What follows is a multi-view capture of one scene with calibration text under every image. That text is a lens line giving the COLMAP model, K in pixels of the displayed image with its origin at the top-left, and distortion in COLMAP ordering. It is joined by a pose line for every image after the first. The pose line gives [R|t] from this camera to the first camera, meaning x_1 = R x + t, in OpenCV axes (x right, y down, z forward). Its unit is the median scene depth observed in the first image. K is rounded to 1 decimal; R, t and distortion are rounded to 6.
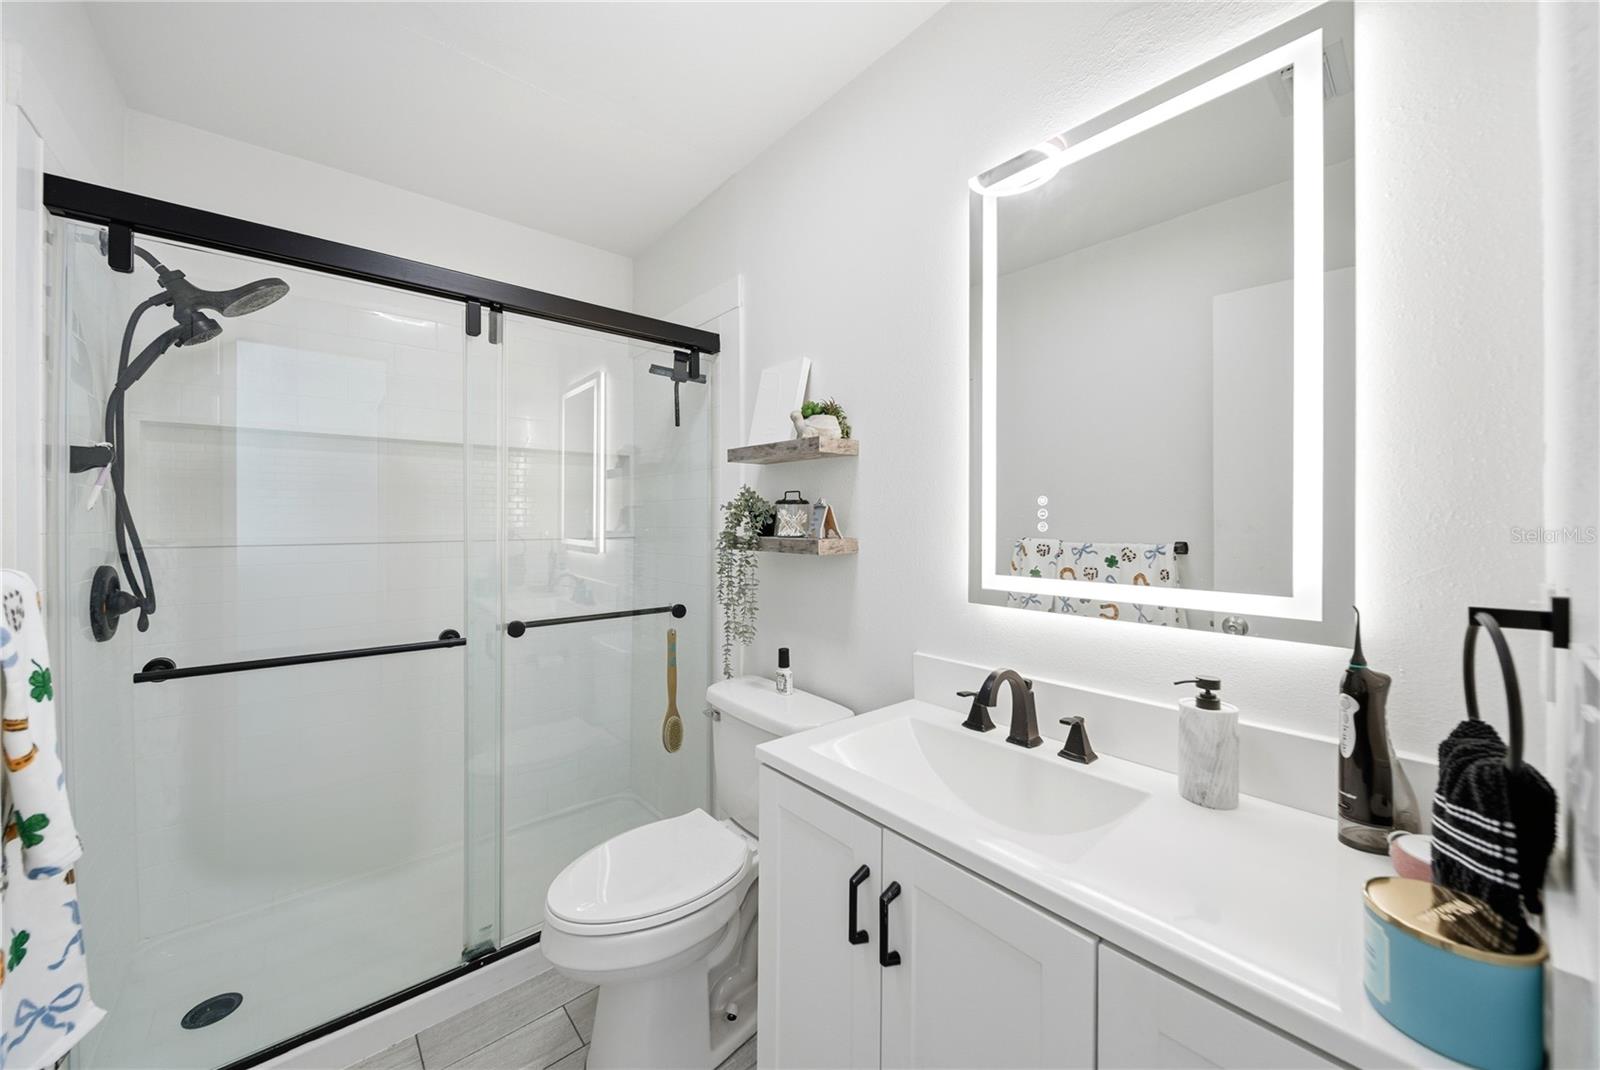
lens RADIAL K [[597.7, 0, 800.0], [0, 597.7, 535.0], [0, 0, 1]] dist [0.006328, 0.000070]
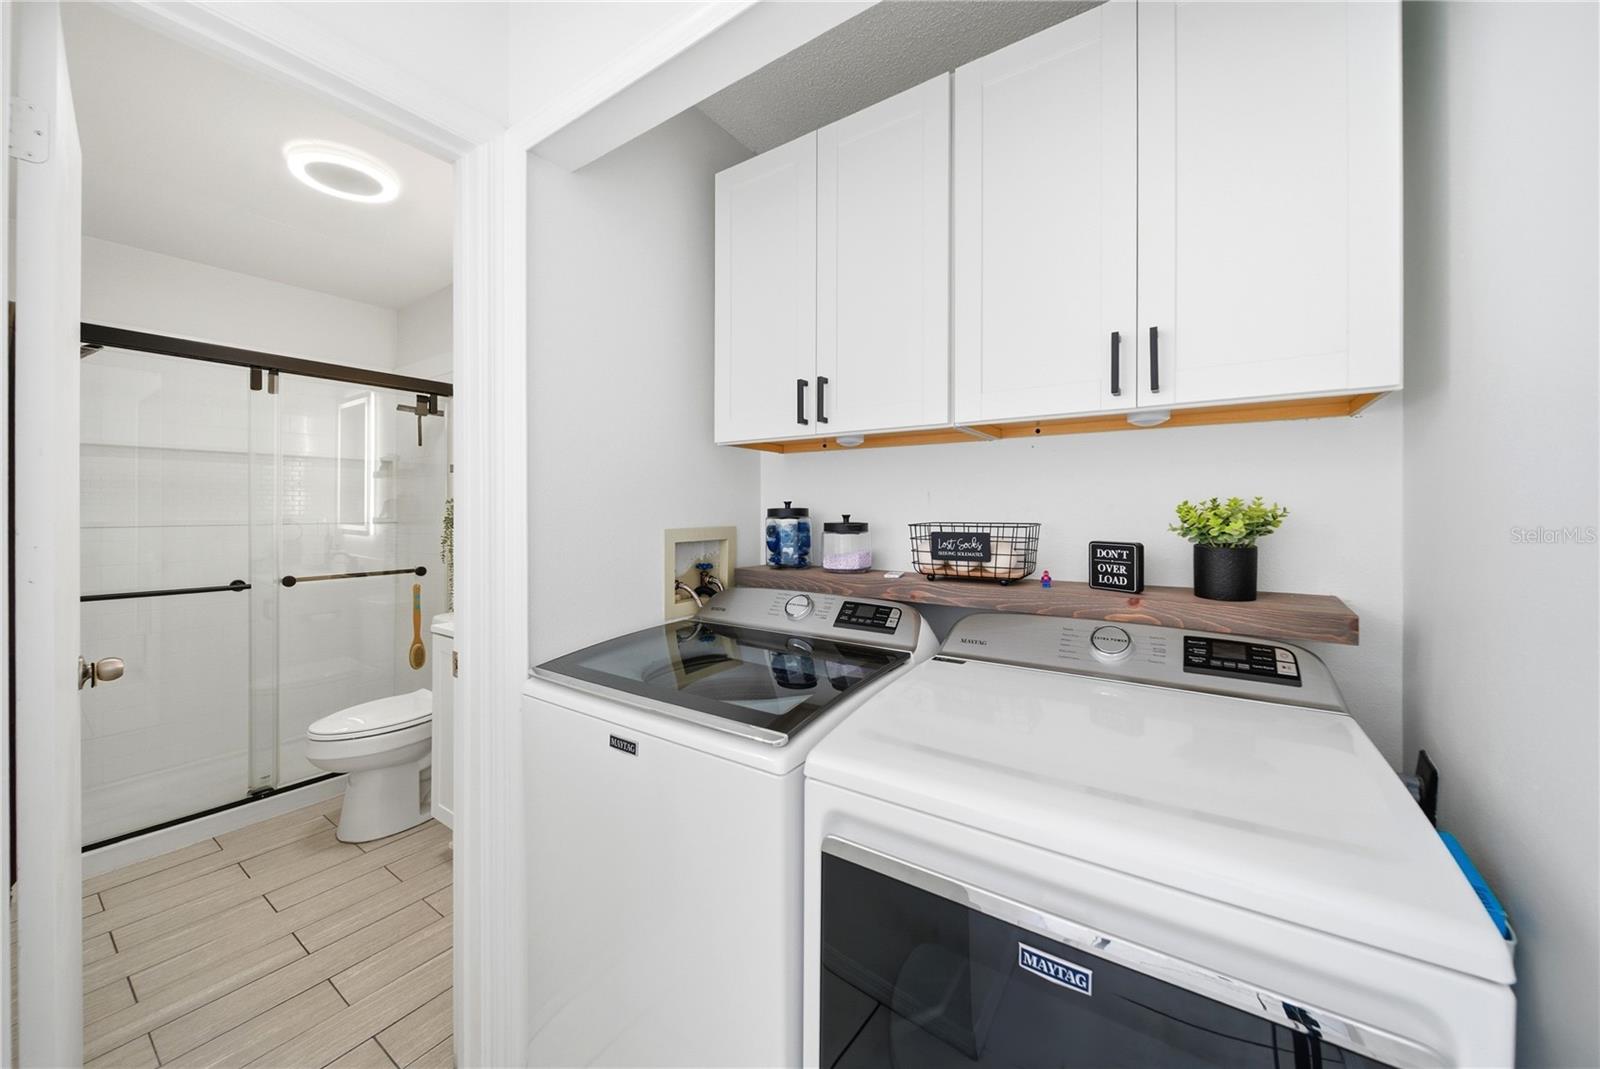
lens RADIAL K [[600.3, 0, 804.6], [0, 600.3, 514.4], [0, 0, 1]] dist [0.000420, -0.000065]
pose [[0.968462, -0.005991, 0.249088, 0.340913], [0.009436, 0.999876, -0.012640, 0.014611], [-0.248982, 0.014592, 0.968398, -0.660835]]
